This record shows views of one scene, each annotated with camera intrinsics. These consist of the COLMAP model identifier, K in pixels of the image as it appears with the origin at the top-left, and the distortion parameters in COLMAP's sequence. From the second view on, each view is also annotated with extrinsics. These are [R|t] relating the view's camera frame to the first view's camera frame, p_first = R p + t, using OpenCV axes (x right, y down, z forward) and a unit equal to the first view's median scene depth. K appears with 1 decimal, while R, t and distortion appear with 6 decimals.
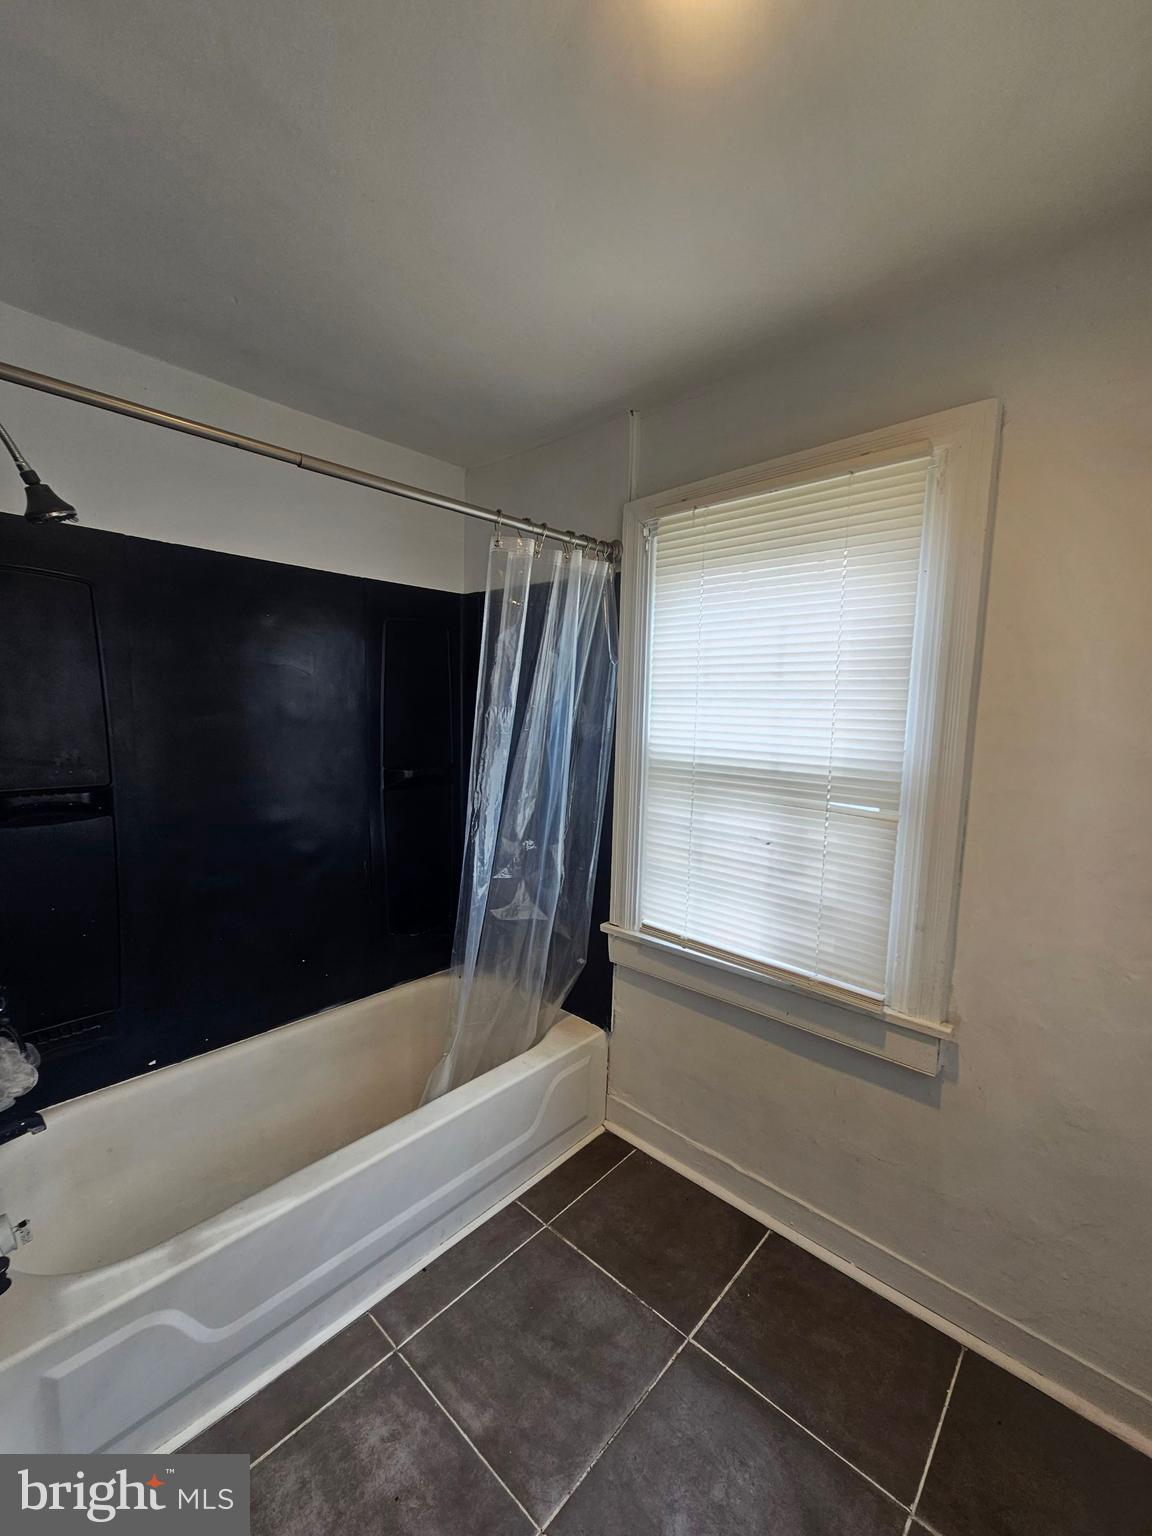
lens RADIAL K [[627.6, 0, 580.2], [0, 627.6, 773.1], [0, 0, 1]] dist [-0.003660, 0.000035]
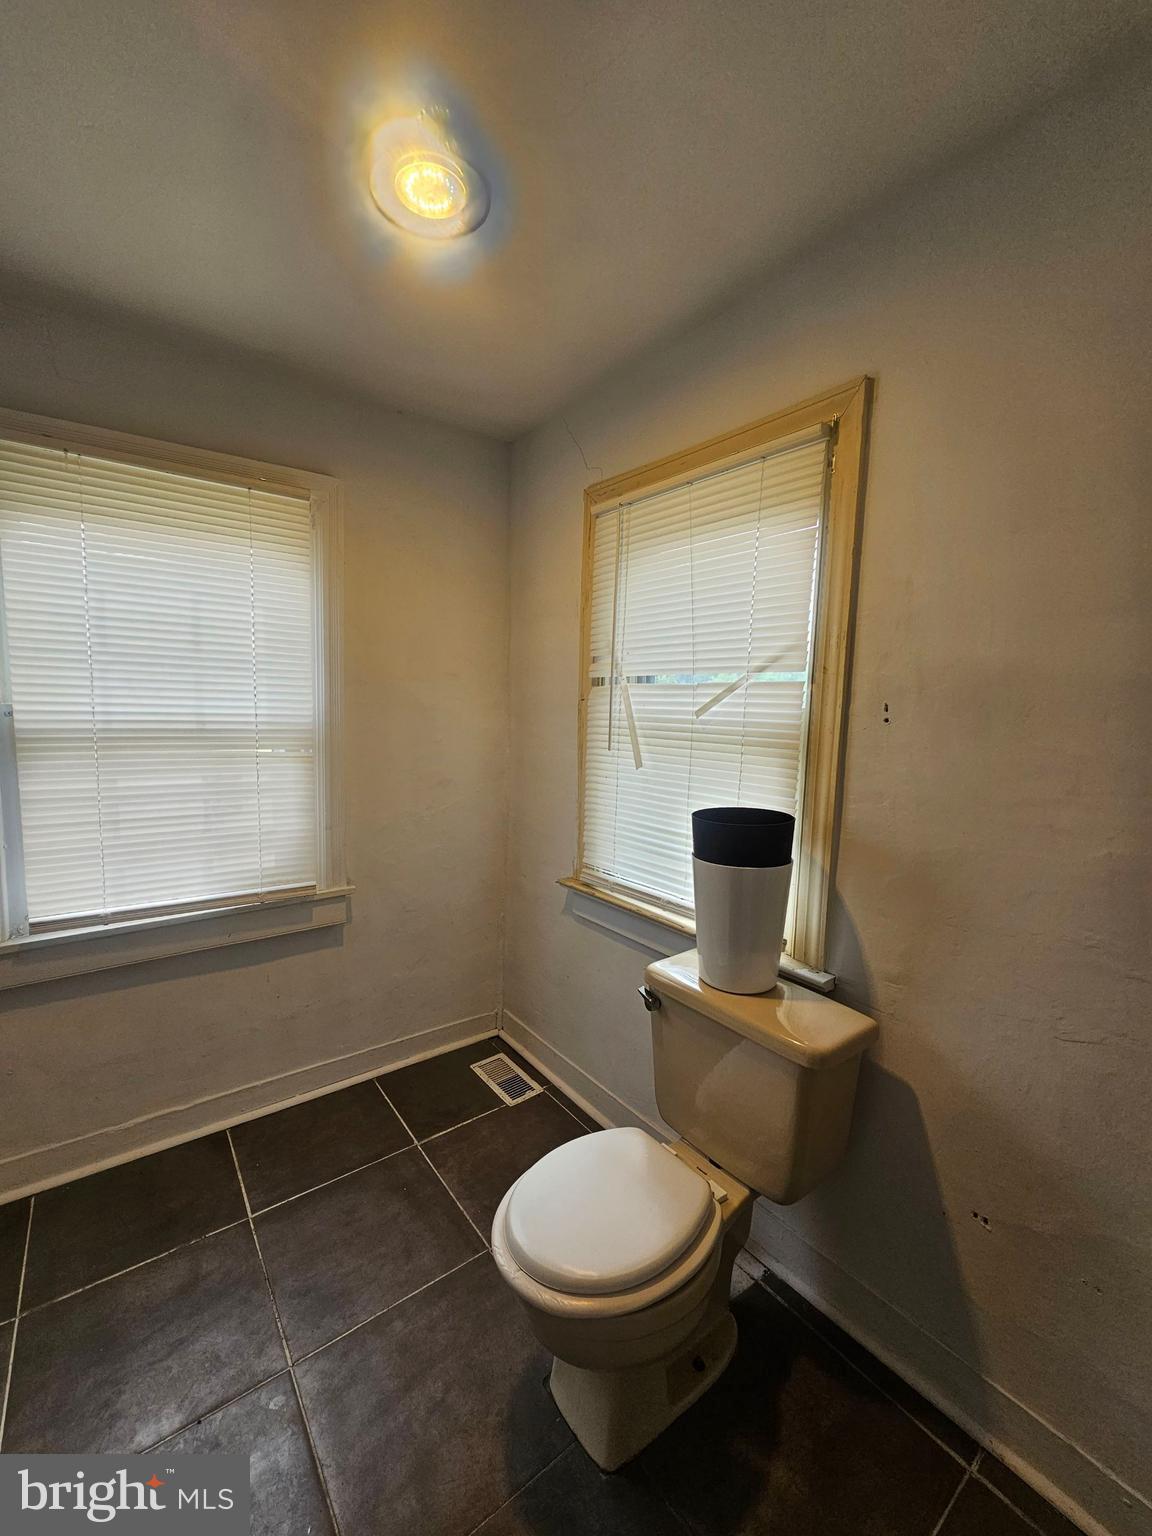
lens RADIAL K [[627.6, 0, 578.1], [0, 627.6, 771.5], [0, 0, 1]] dist [-0.003660, 0.000035]
pose [[0.184100, -0.125047, 0.974921, -0.719099], [0.073674, 0.990840, 0.113176, -0.006535], [-0.980143, 0.050990, 0.191626, 0.129368]]
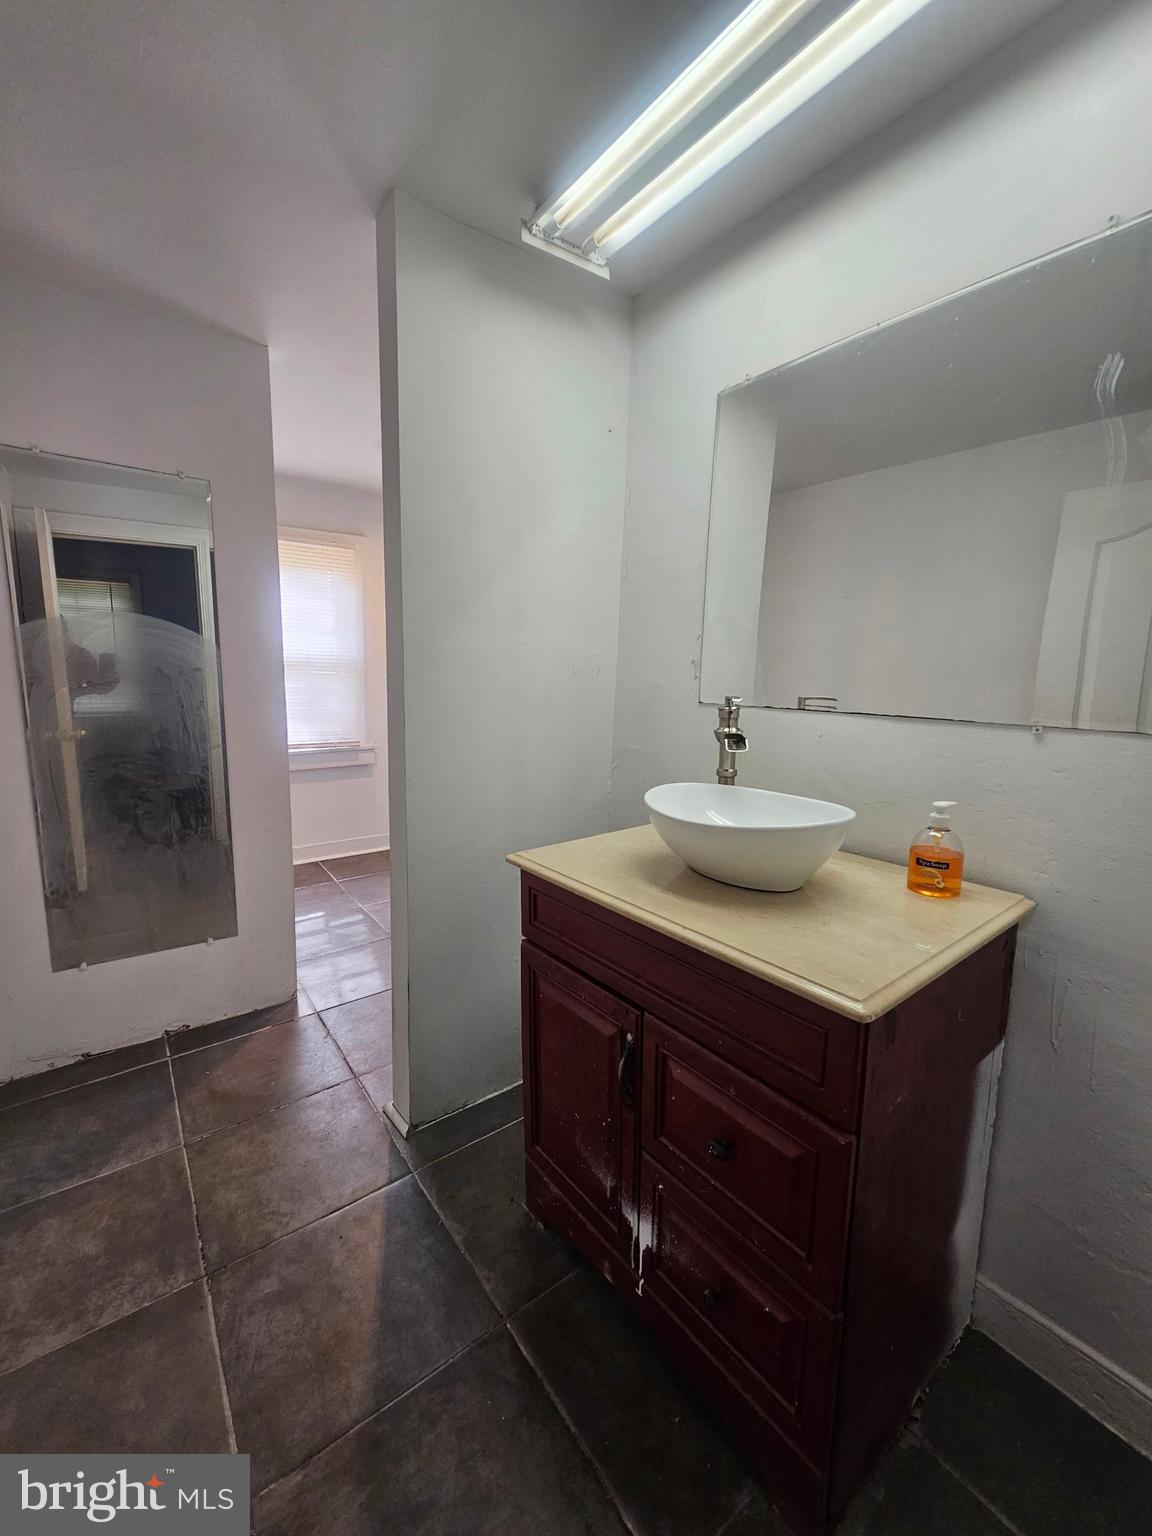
lens RADIAL K [[627.6, 0, 578.1], [0, 627.6, 766.8], [0, 0, 1]] dist [-0.003660, 0.000035]
pose [[0.181705, -0.162263, 0.969873, -2.014513], [0.085587, 0.985159, 0.148786, 0.131505], [-0.979621, 0.055973, 0.192896, -0.492307]]
